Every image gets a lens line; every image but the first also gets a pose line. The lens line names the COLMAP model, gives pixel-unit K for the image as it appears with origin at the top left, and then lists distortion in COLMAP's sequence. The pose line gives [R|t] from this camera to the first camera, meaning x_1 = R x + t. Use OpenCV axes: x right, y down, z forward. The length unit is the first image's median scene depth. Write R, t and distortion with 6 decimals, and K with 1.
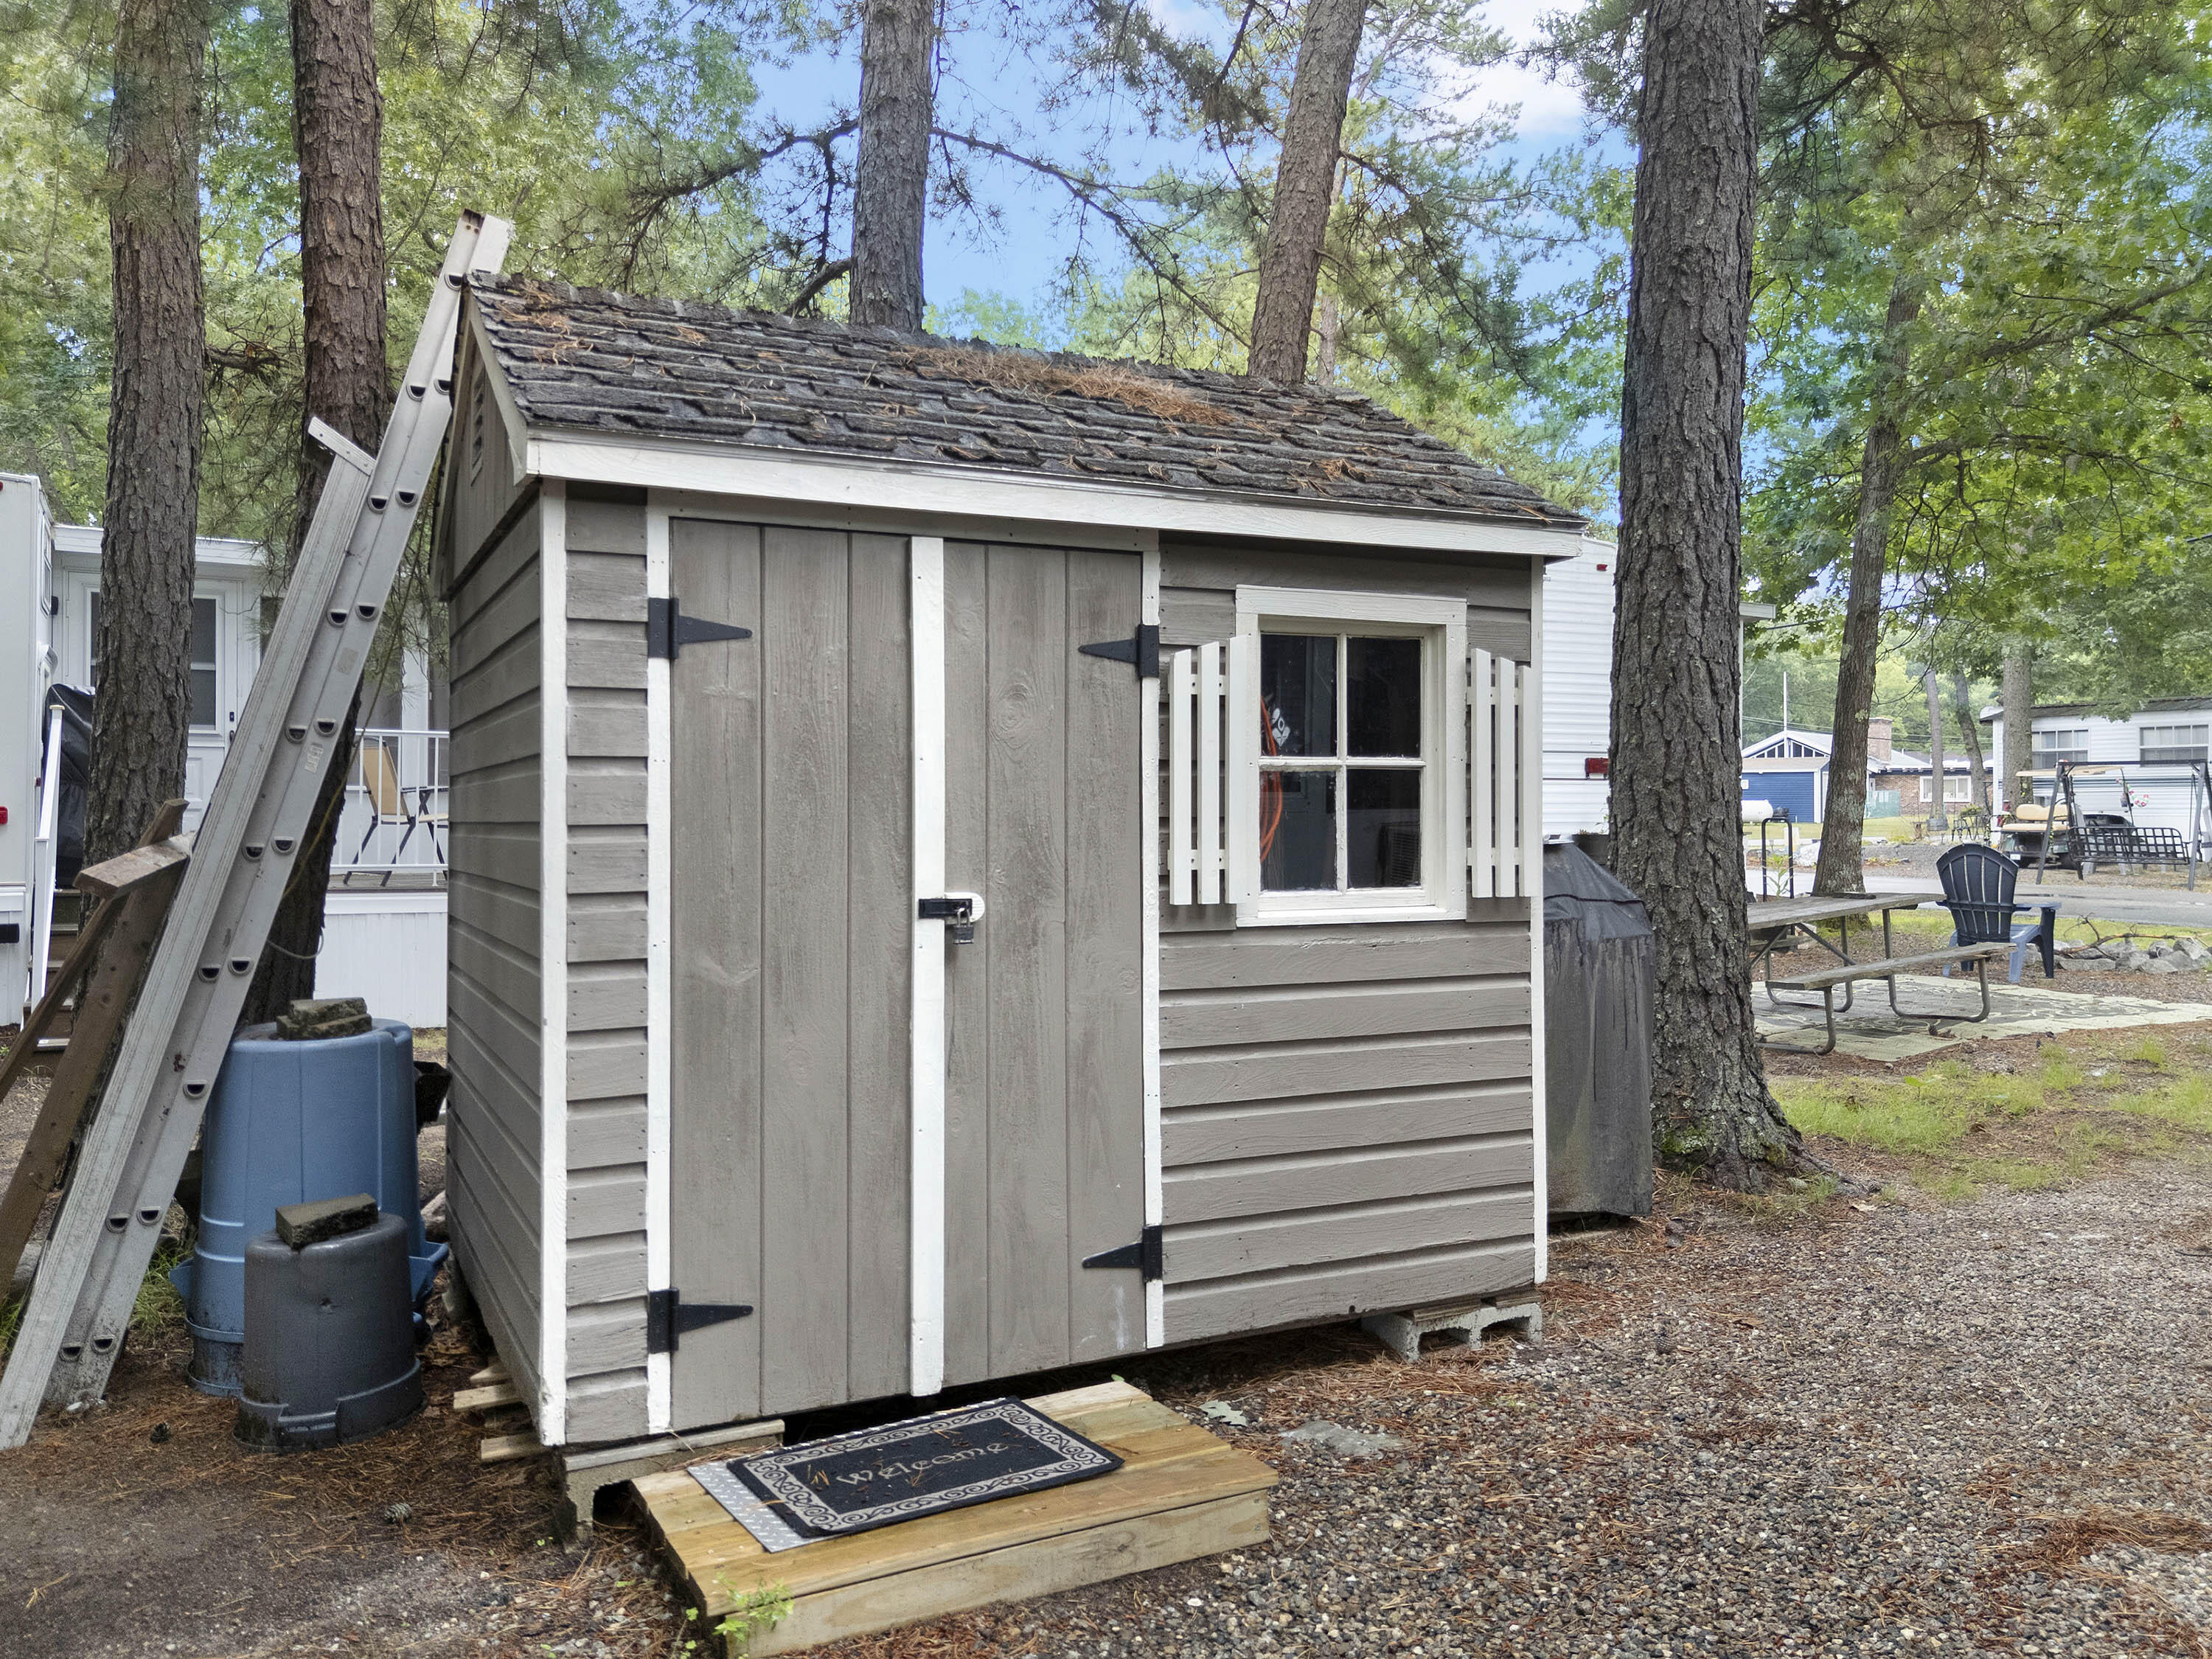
lens RADIAL K [[1629.8, 0, 1106.0], [0, 1629.8, 829.5], [0, 0, 1]] dist [0.068294, -0.056945]
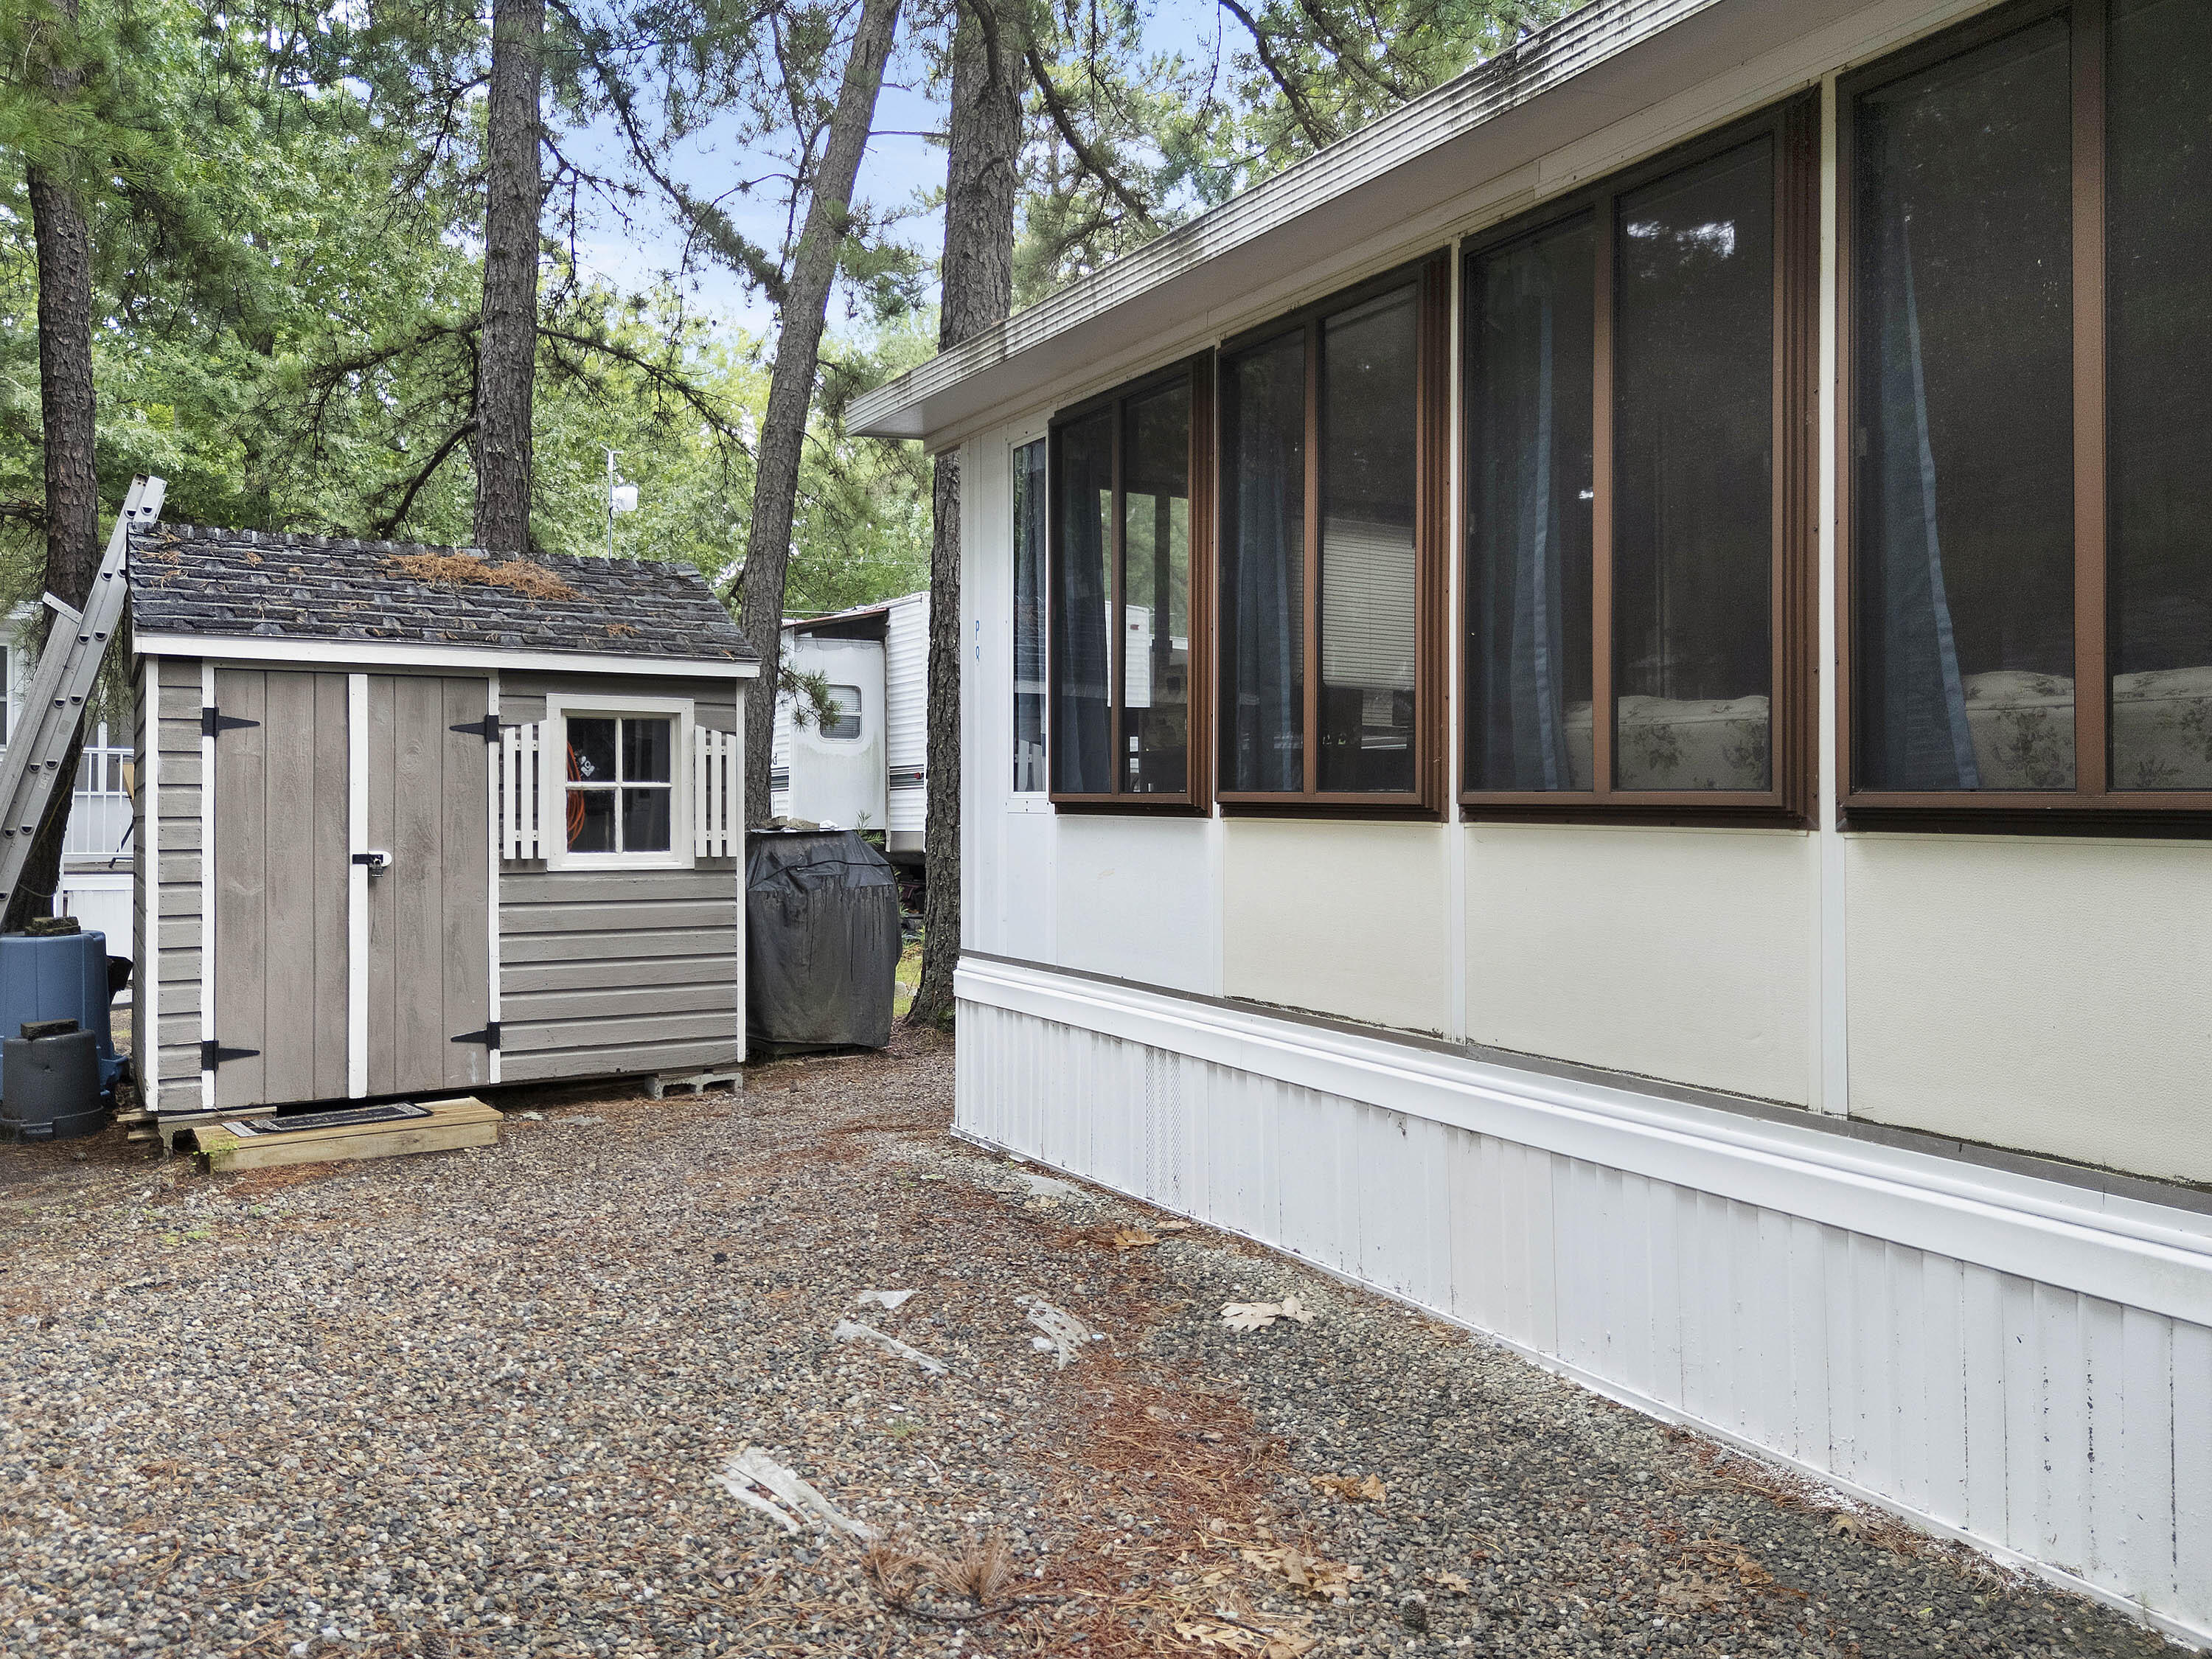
lens RADIAL K [[1629.8, 0, 1106.0], [0, 1629.8, 829.5], [0, 0, 1]] dist [0.068294, -0.056945]
pose [[0.996612, -0.000014, 0.082247, 0.596838], [0.000108, 0.999999, -0.001136, 0.013472], [-0.082247, 0.001141, 0.996611, -1.023796]]
